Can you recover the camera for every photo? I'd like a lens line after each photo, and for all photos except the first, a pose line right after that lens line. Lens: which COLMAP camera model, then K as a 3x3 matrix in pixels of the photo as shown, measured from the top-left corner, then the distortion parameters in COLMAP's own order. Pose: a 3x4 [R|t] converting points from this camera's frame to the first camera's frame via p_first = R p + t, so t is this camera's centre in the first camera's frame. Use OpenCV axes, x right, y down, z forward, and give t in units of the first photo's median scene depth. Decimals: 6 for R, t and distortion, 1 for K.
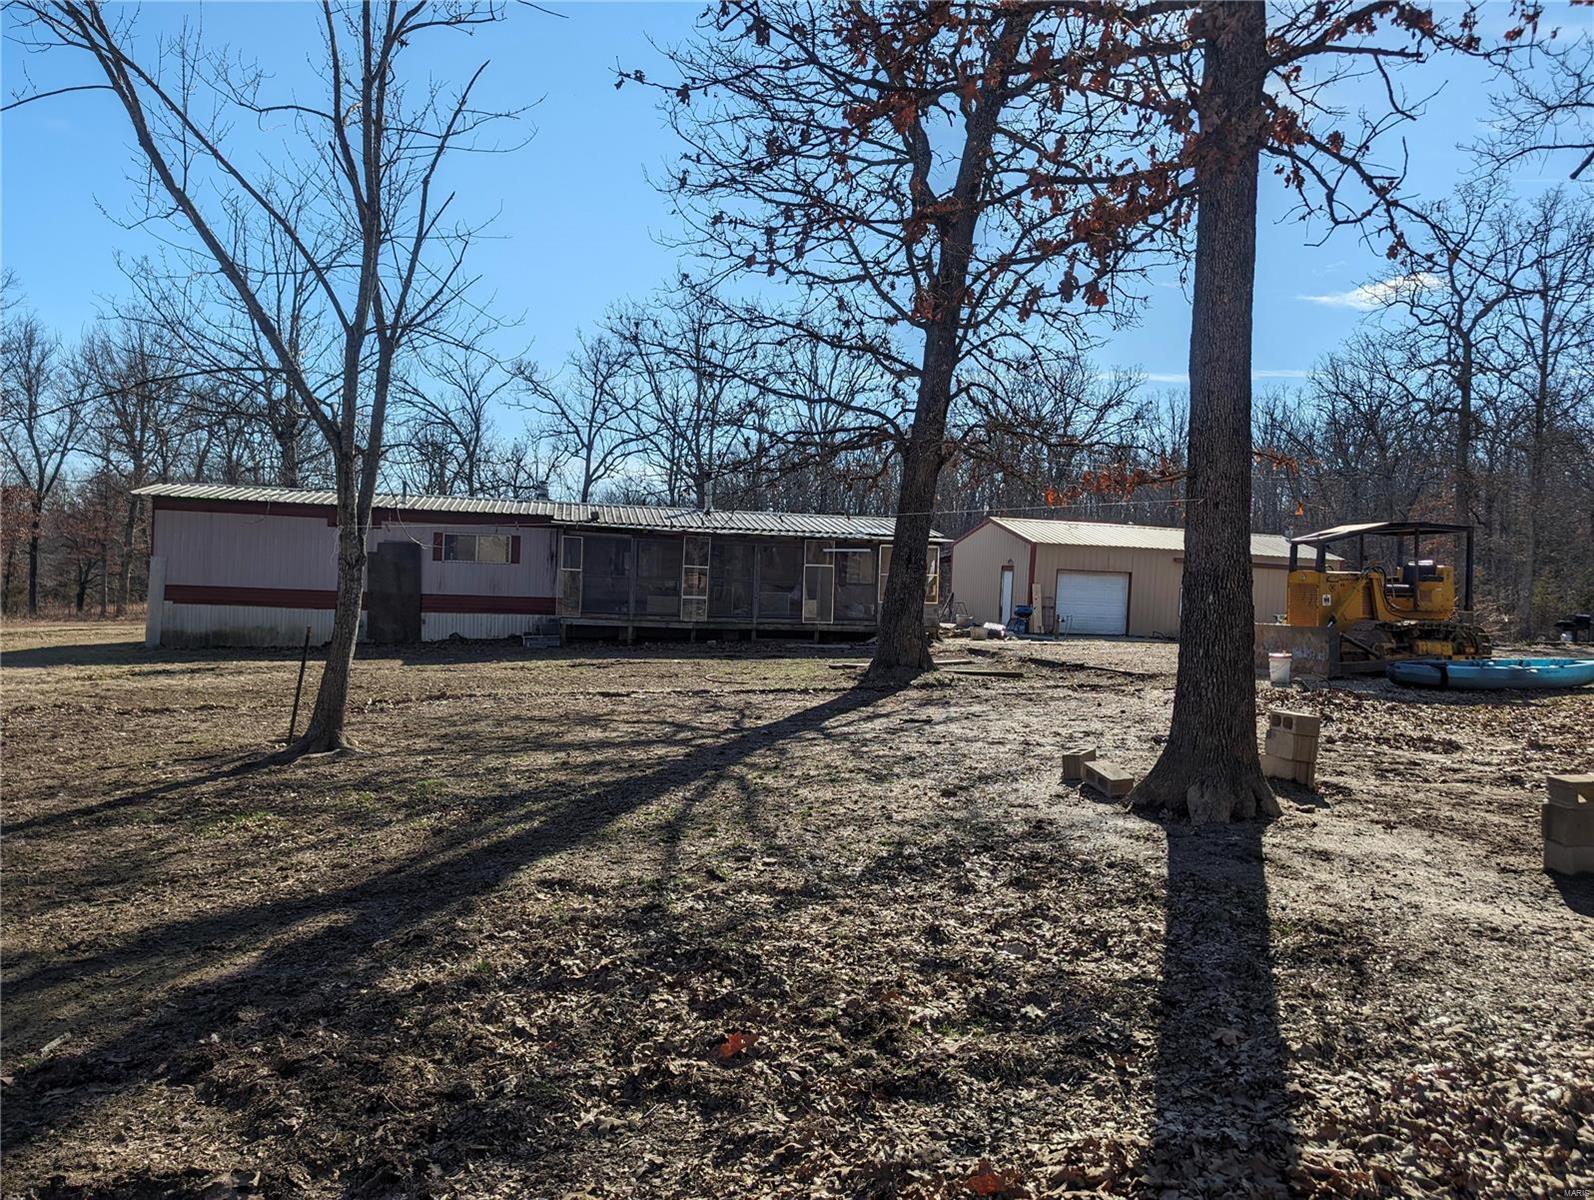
lens RADIAL K [[1127.0, 0, 797.0], [0, 1127.0, 600.0], [0, 0, 1]] dist [-0.000383, -0.000177]
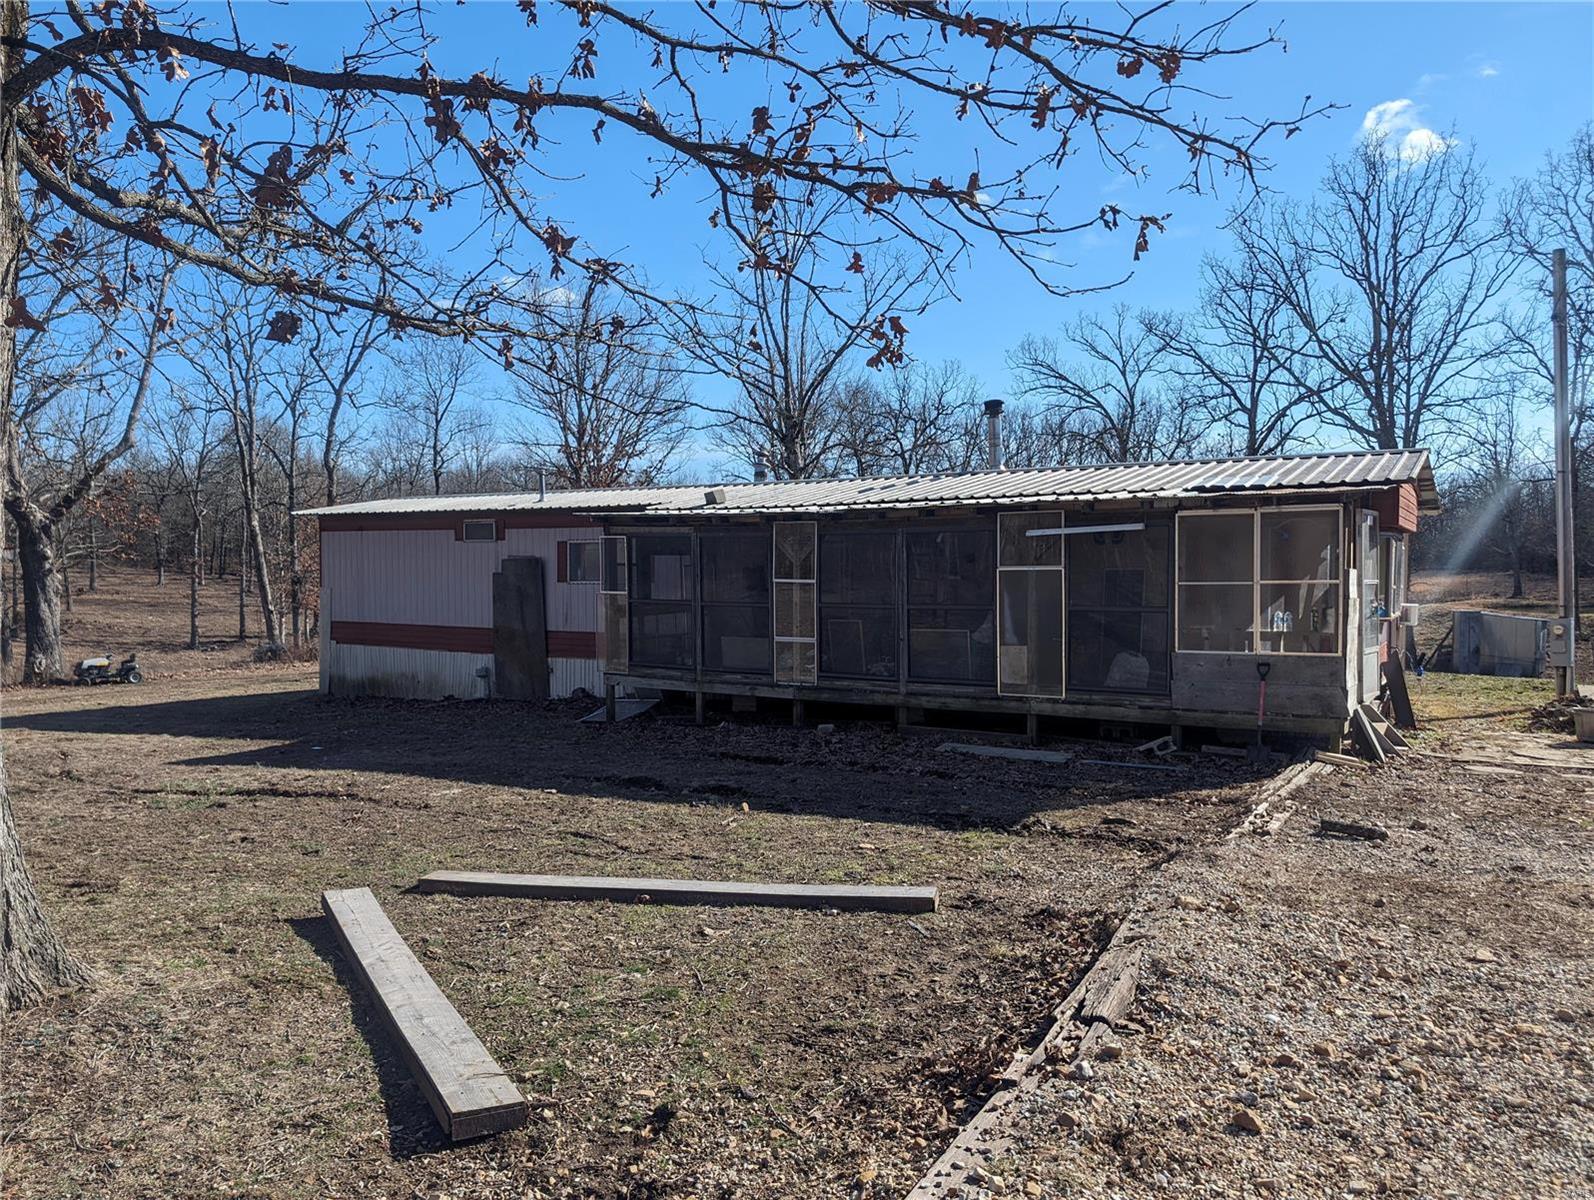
lens RADIAL K [[1127.0, 0, 797.0], [0, 1127.0, 600.0], [0, 0, 1]] dist [-0.000383, -0.000177]
pose [[0.764138, -0.021373, -0.644698, 0.237595], [0.021659, 0.999737, -0.007472, -0.015974], [0.644689, -0.008254, 0.764401, 0.584861]]
